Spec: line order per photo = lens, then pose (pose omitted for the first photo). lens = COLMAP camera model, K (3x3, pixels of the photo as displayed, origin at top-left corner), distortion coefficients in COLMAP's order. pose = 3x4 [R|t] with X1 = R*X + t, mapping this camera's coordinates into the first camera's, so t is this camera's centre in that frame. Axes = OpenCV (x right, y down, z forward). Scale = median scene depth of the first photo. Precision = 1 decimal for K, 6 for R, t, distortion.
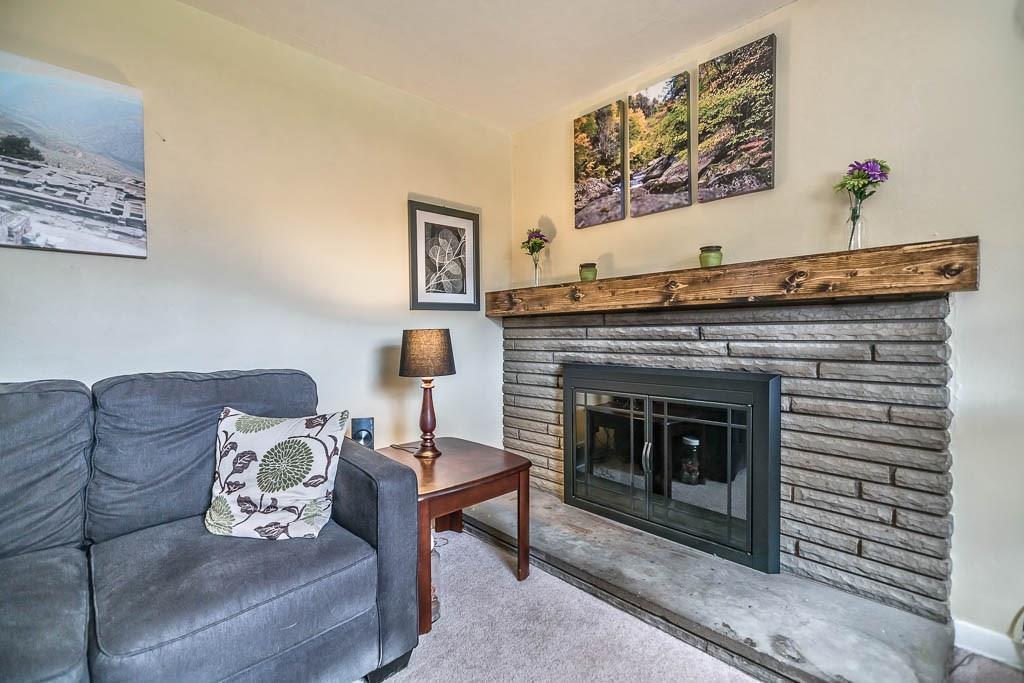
lens RADIAL K [[471.2, 0, 507.8], [0, 471.2, 337.9], [0, 0, 1]] dist [-0.008244, 0.003285]
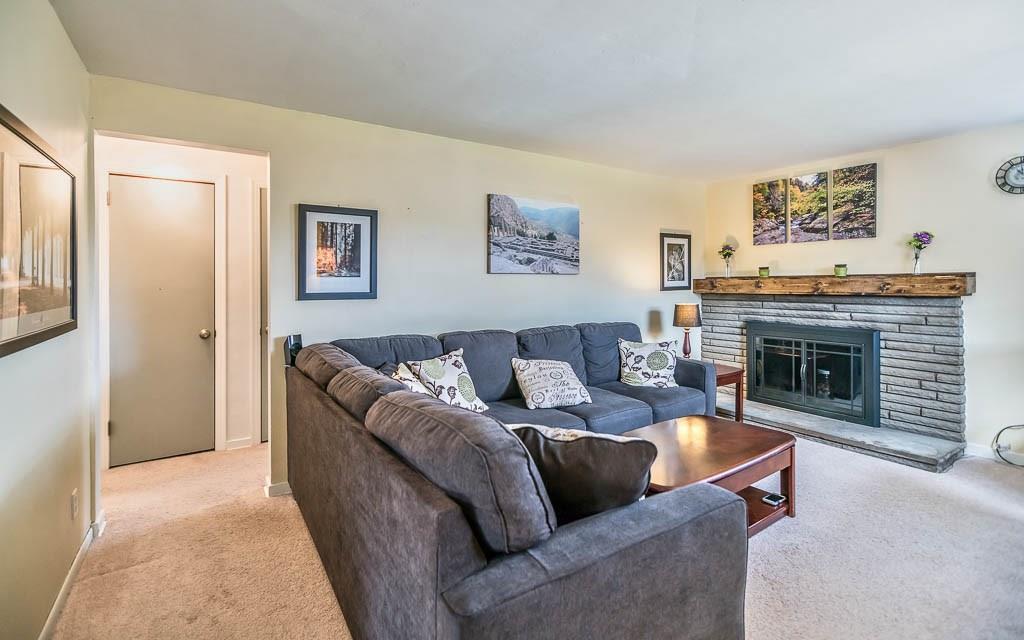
lens RADIAL K [[474.9, 0, 506.7], [0, 474.9, 278.5], [0, 0, 1]] dist [-0.000969, 0.001749]
pose [[0.983676, 0.004833, -0.179885, -0.608505], [-0.008812, 0.999734, -0.021329, -0.082793], [0.179734, 0.022566, 0.983456, -1.252098]]
